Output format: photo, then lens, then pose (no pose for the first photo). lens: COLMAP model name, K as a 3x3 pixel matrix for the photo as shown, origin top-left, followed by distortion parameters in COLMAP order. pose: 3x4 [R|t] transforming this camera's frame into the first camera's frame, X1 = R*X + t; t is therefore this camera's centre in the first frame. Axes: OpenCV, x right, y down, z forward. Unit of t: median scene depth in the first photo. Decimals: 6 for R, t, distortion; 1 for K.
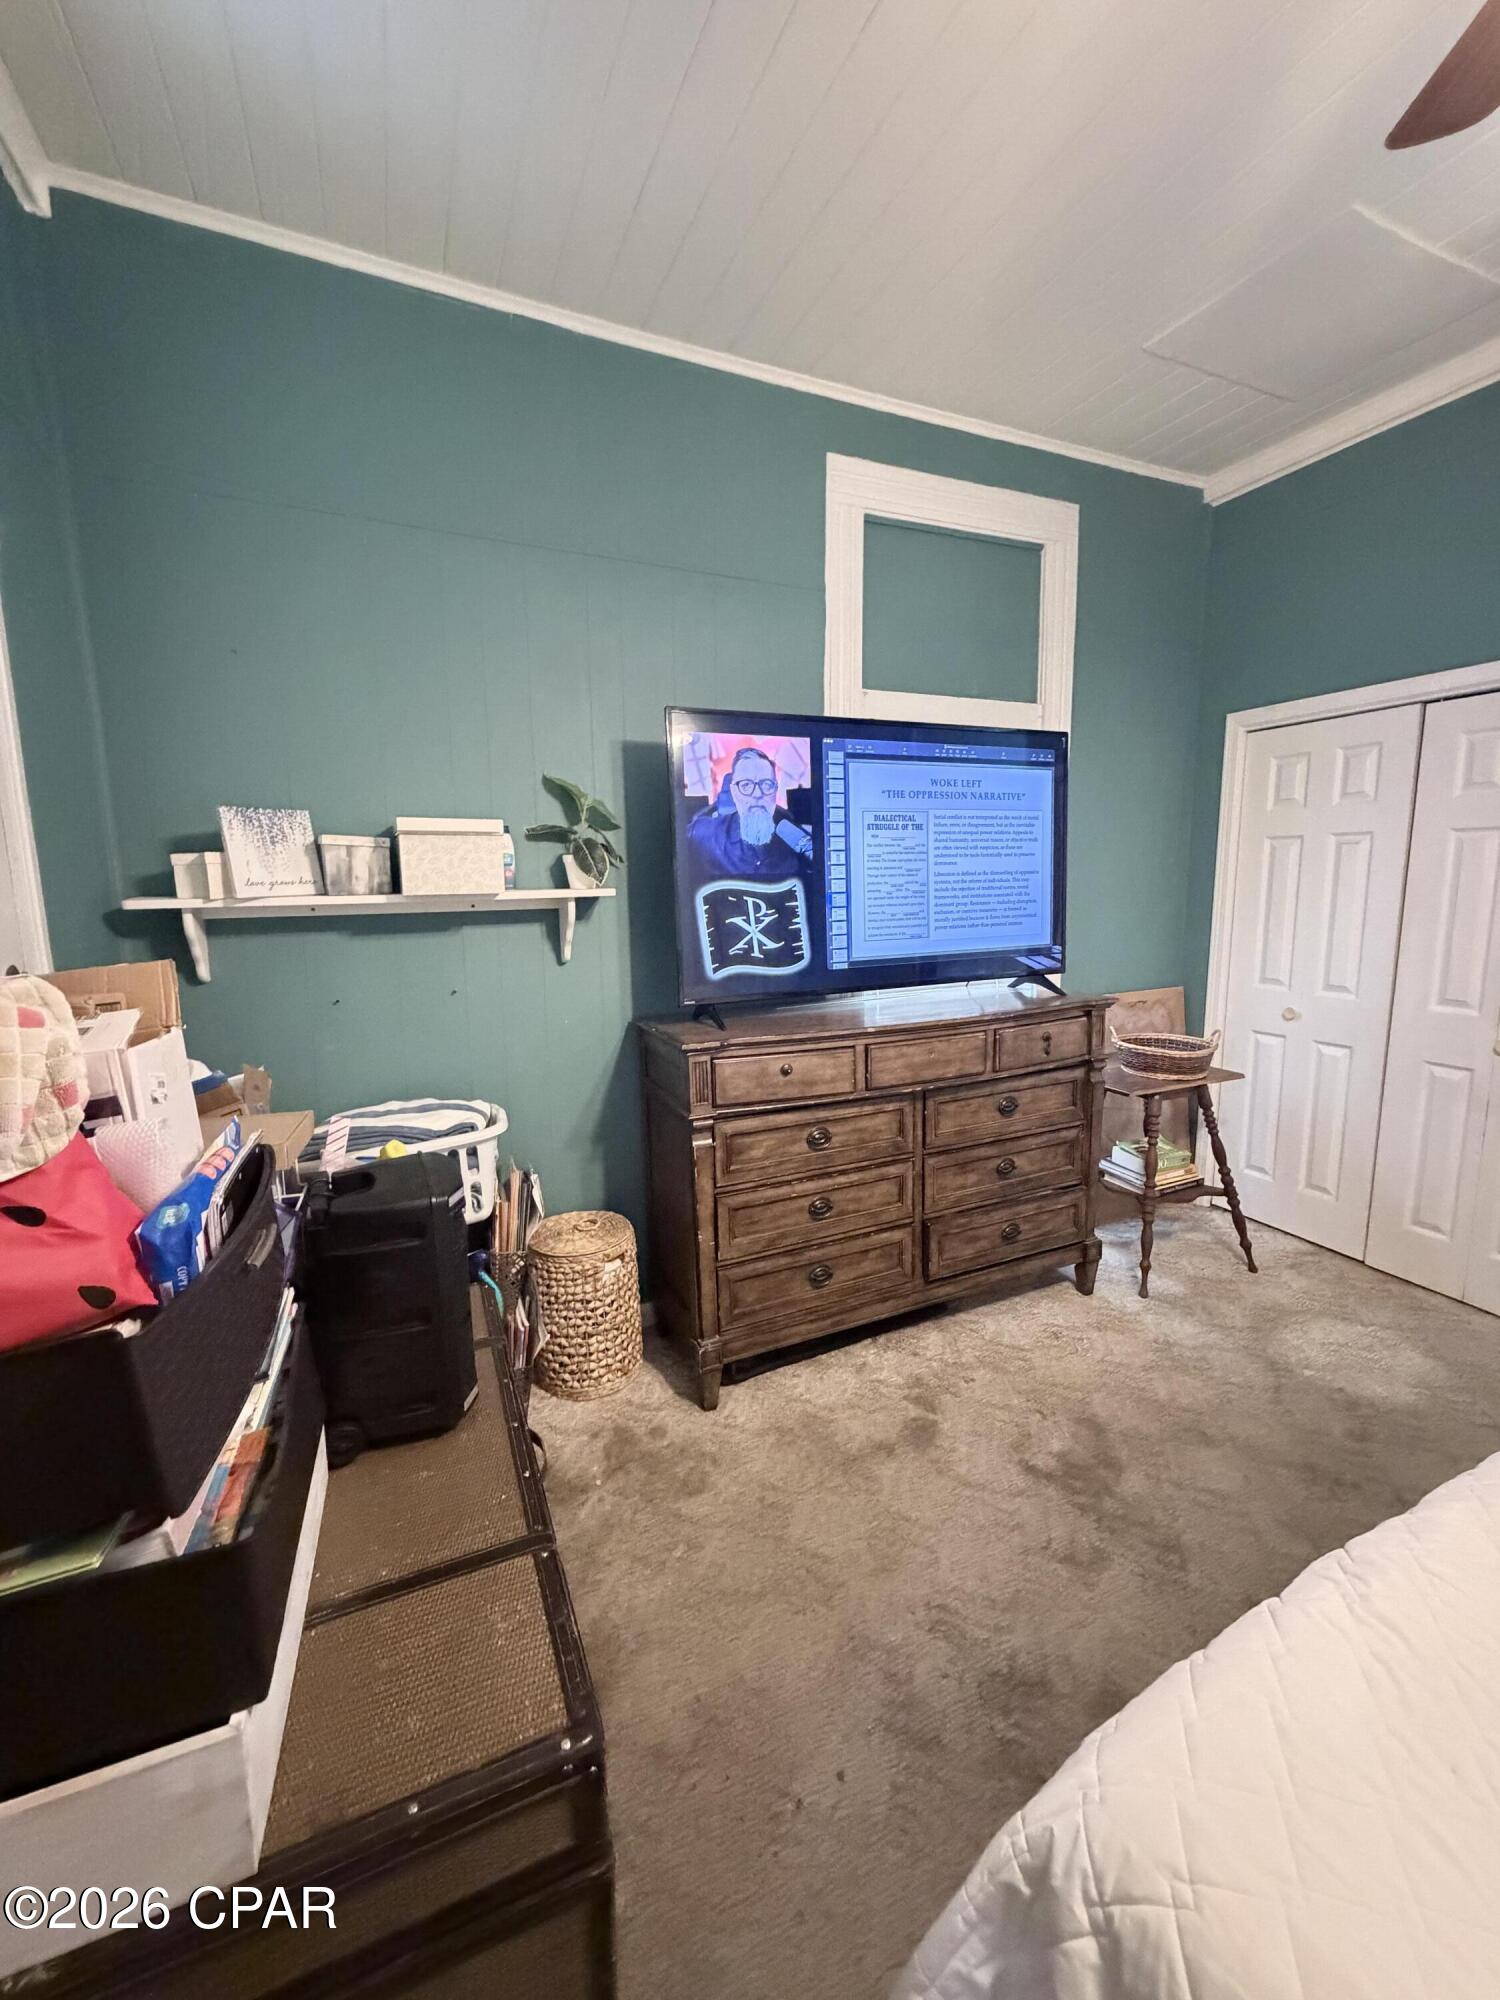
lens RADIAL K [[797.8, 0, 744.1], [0, 797.8, 991.9], [0, 0, 1]] dist [0.003397, -0.000137]
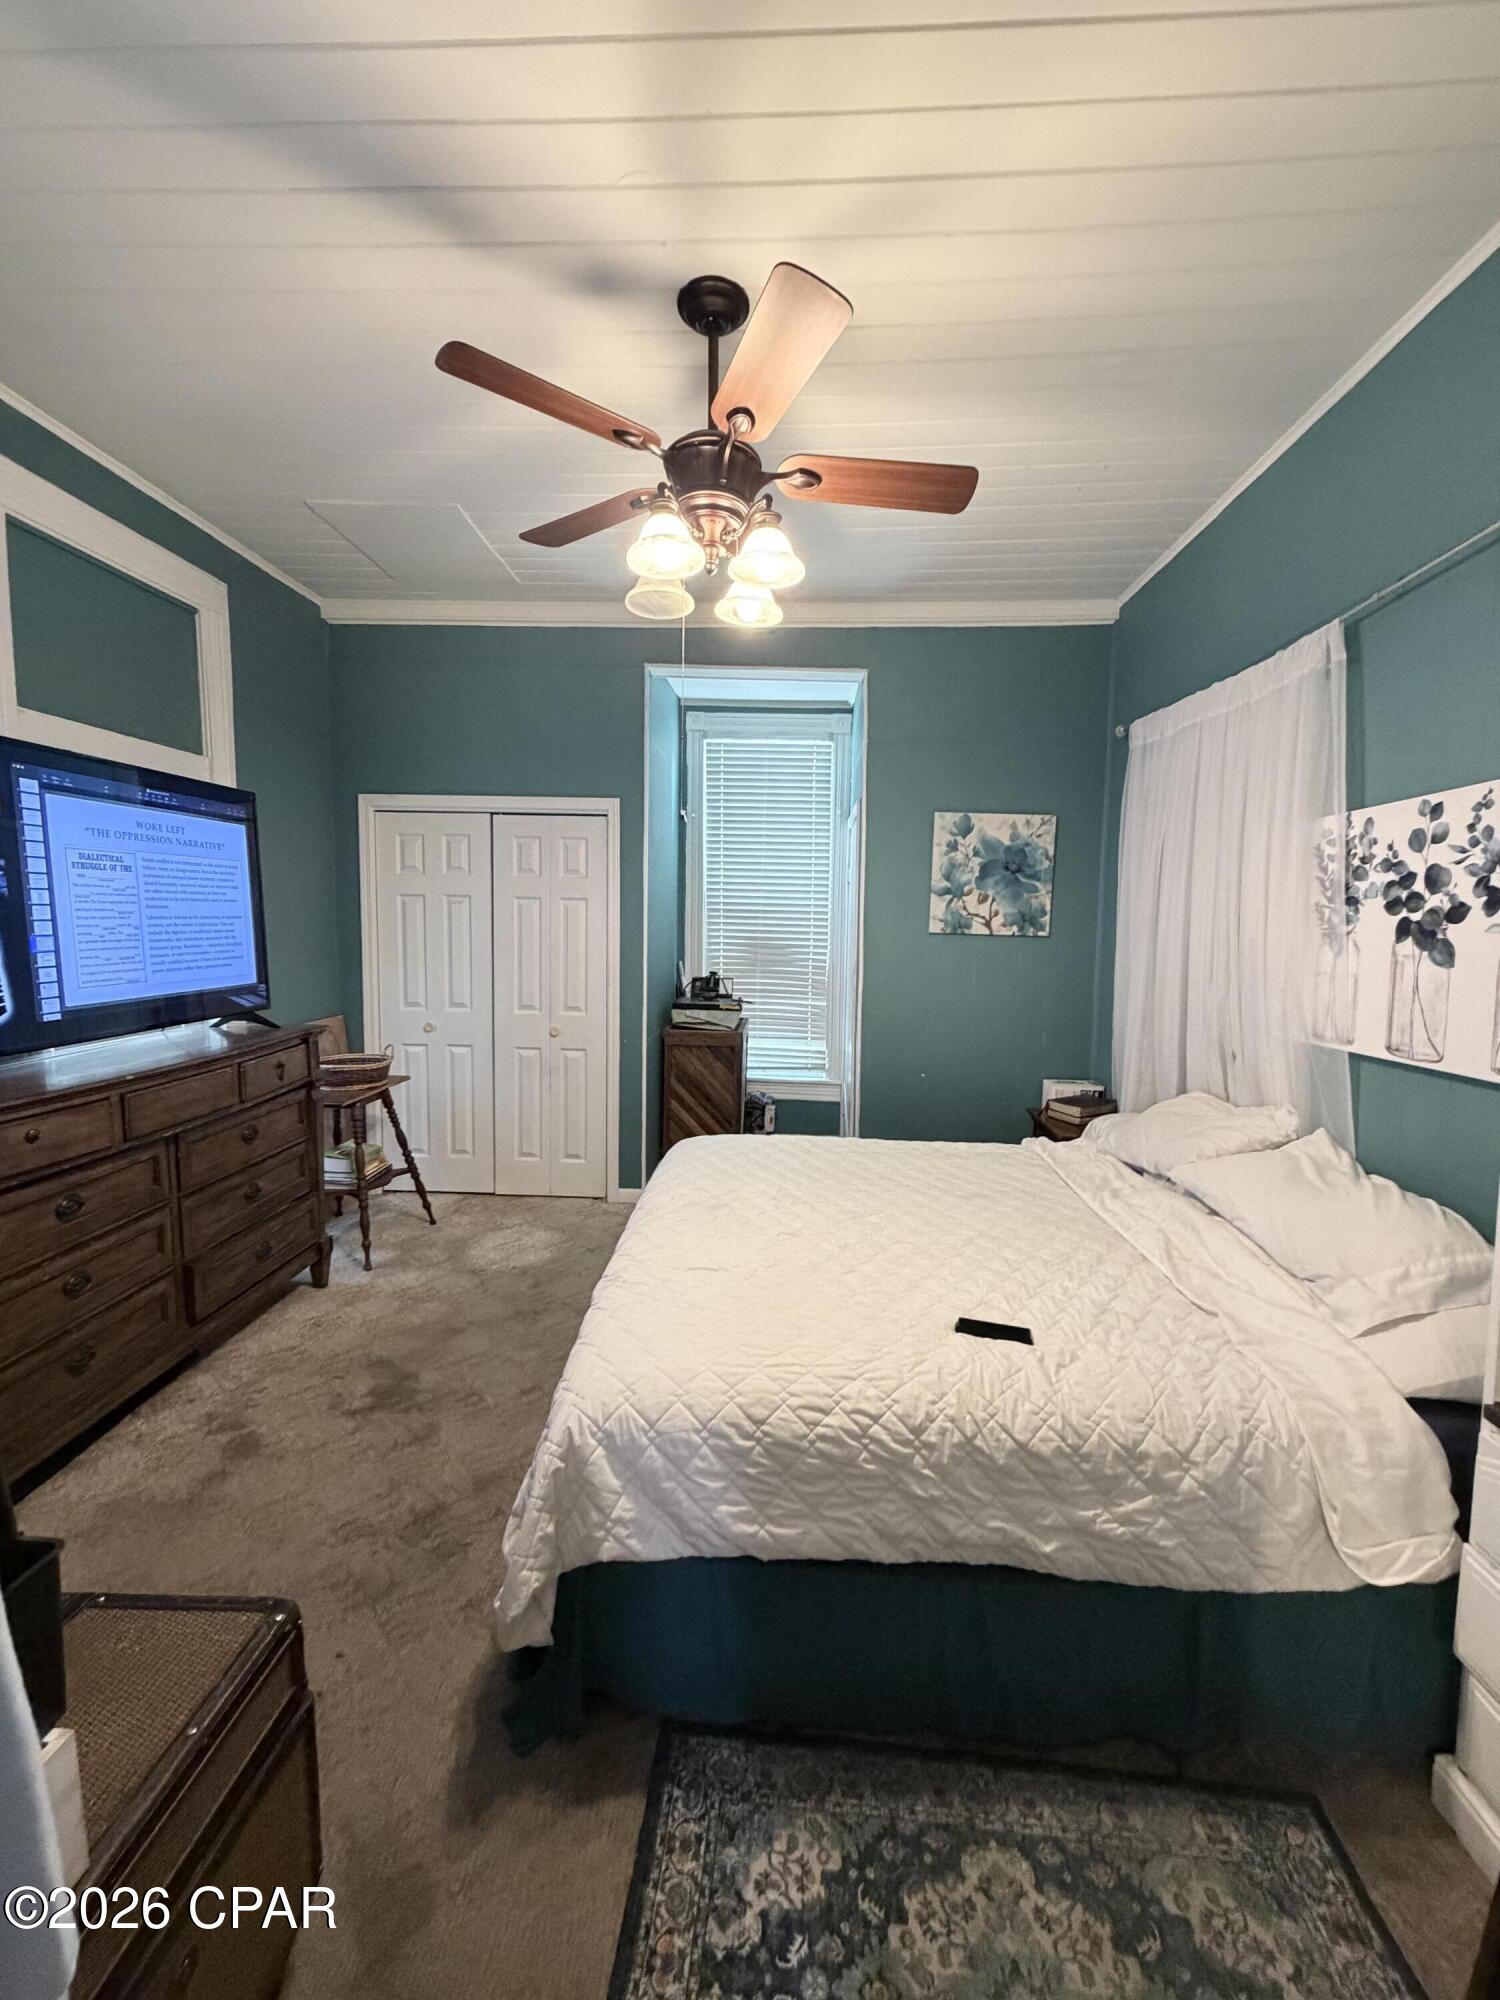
lens RADIAL K [[797.8, 0, 744.1], [0, 797.8, 991.9], [0, 0, 1]] dist [0.003397, -0.000137]
pose [[0.457689, -0.058246, 0.887202, -0.304732], [0.104245, 0.994485, 0.011511, 0.009728], [-0.882980, 0.087218, 0.461237, -0.098850]]
